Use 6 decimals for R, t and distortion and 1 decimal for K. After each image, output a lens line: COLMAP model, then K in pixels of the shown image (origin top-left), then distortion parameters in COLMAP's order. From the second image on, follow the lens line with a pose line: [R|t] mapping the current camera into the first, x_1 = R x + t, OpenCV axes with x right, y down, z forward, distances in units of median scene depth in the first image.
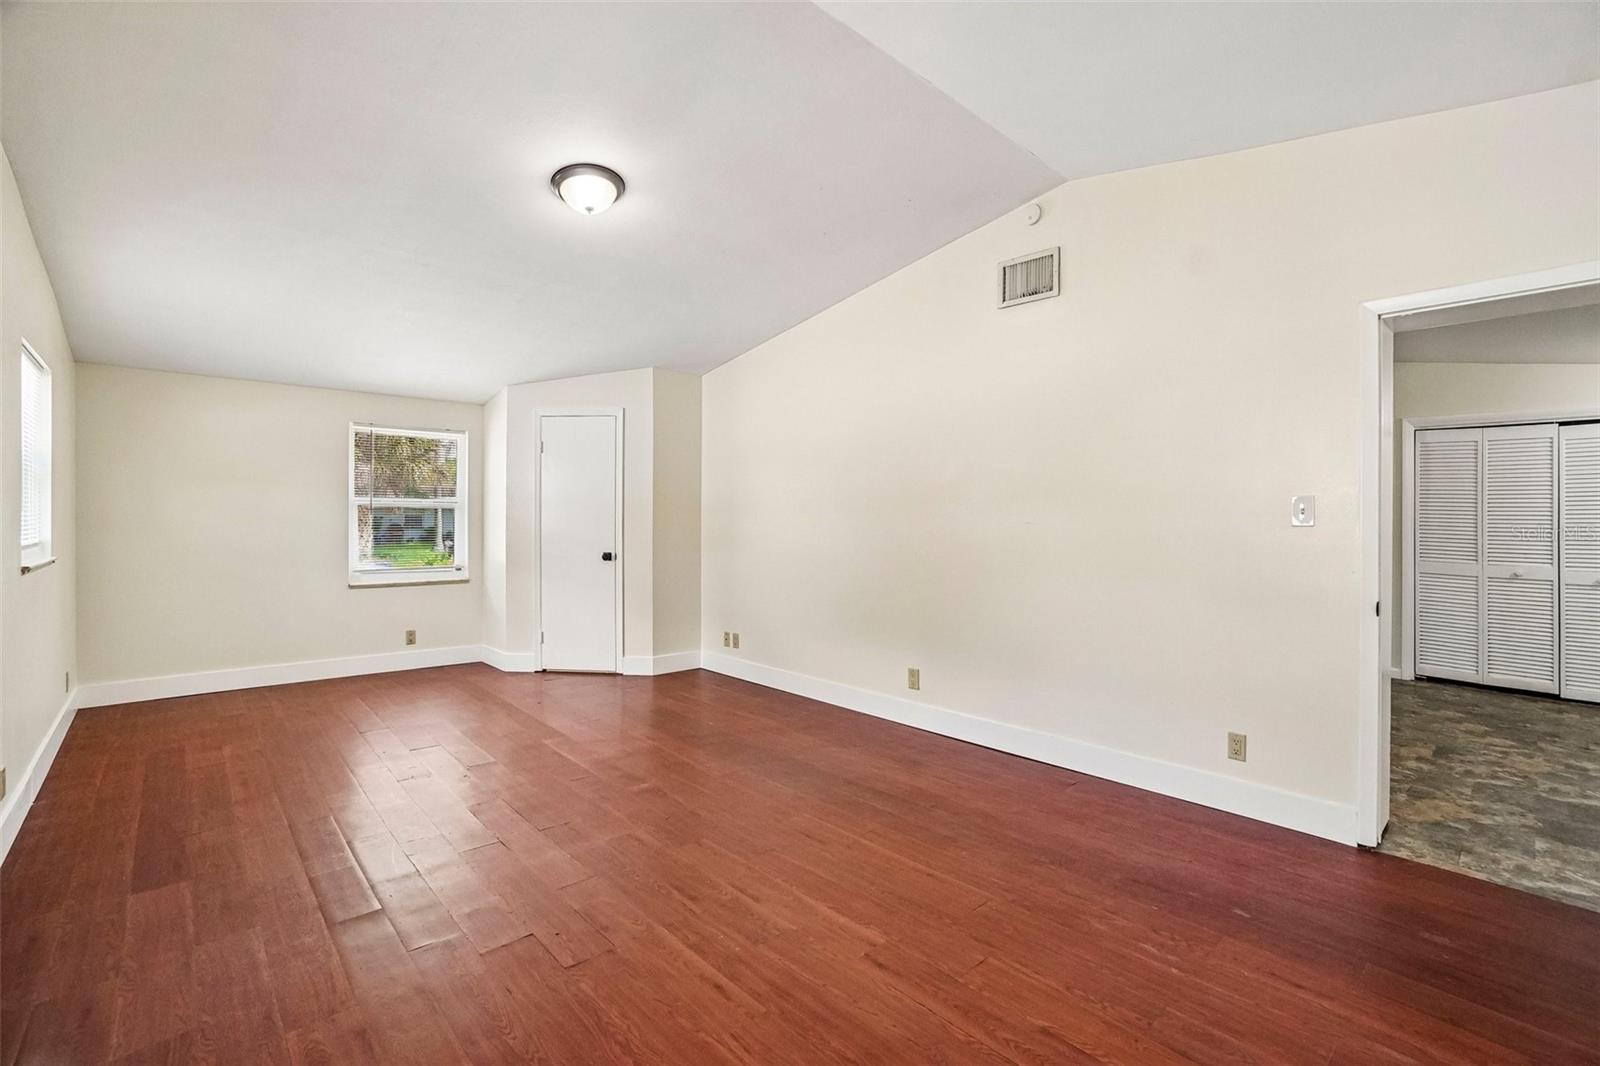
lens RADIAL K [[707.4, 0, 798.7], [0, 707.4, 527.9], [0, 0, 1]] dist [-0.056911, 0.018609]
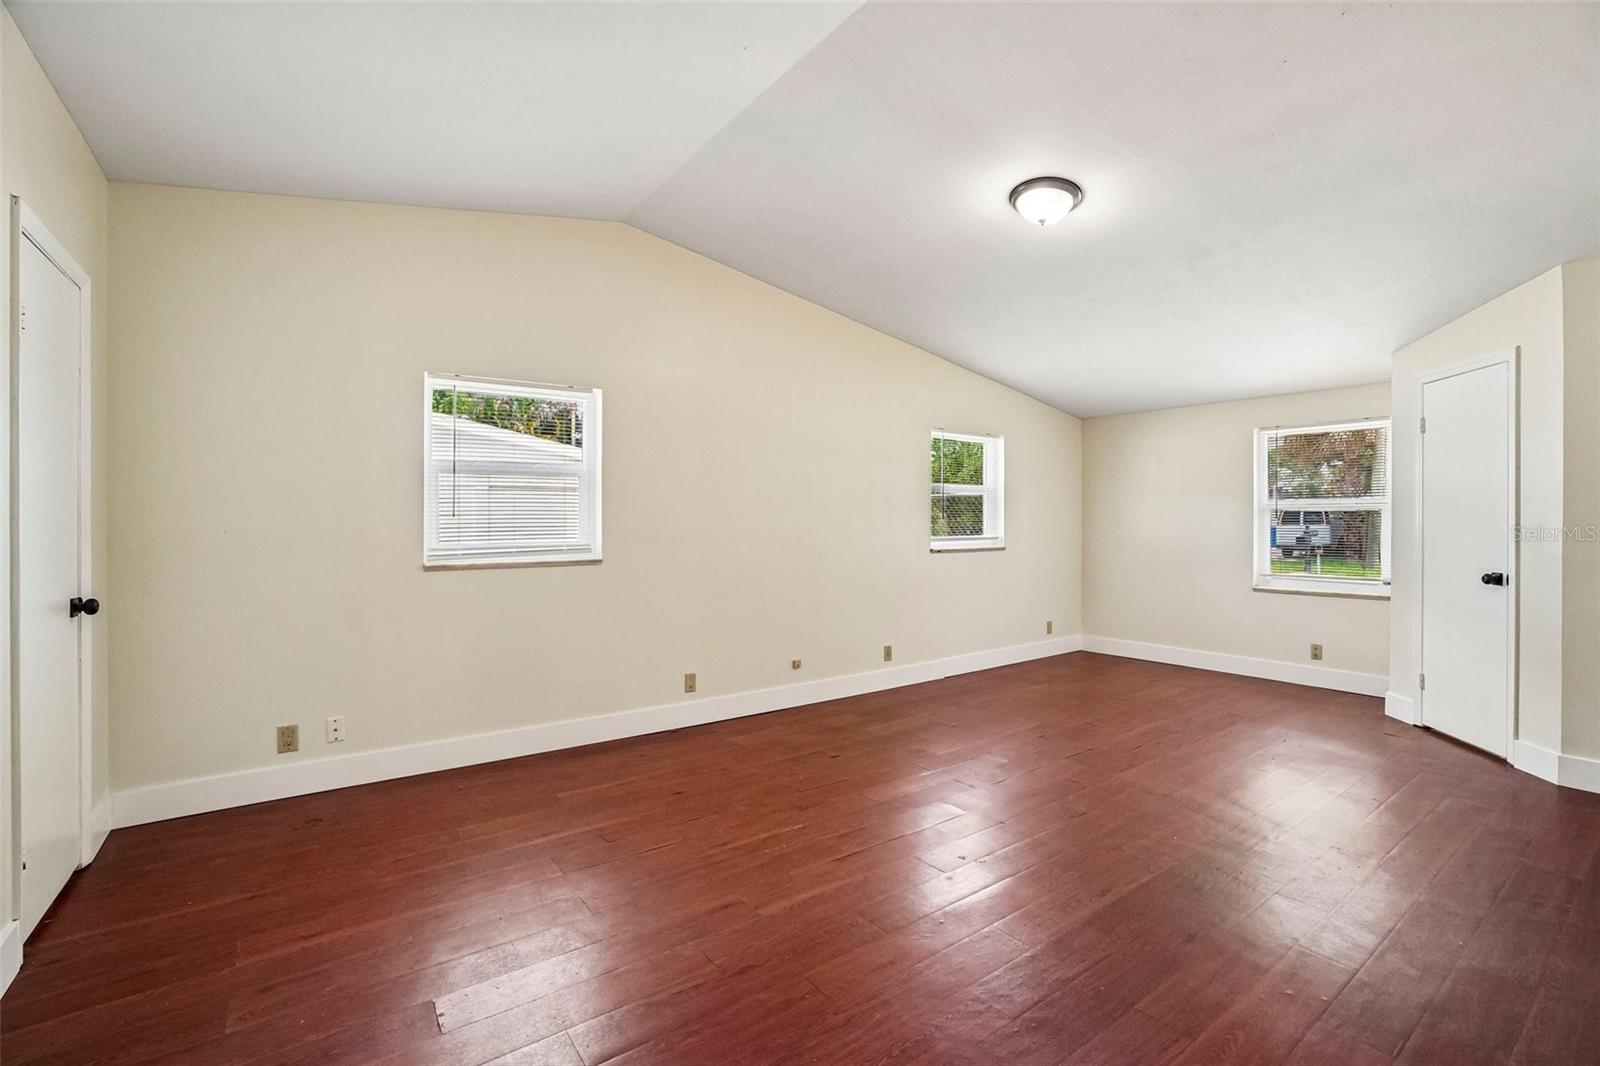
lens RADIAL K [[707.4, 0, 792.5], [0, 707.4, 529.5], [0, 0, 1]] dist [-0.056911, 0.018609]
pose [[-0.117231, 0.002437, -0.993102, 0.433454], [-0.009996, 0.999943, 0.003633, -0.000928], [0.993054, 0.010353, -0.117200, 0.424958]]
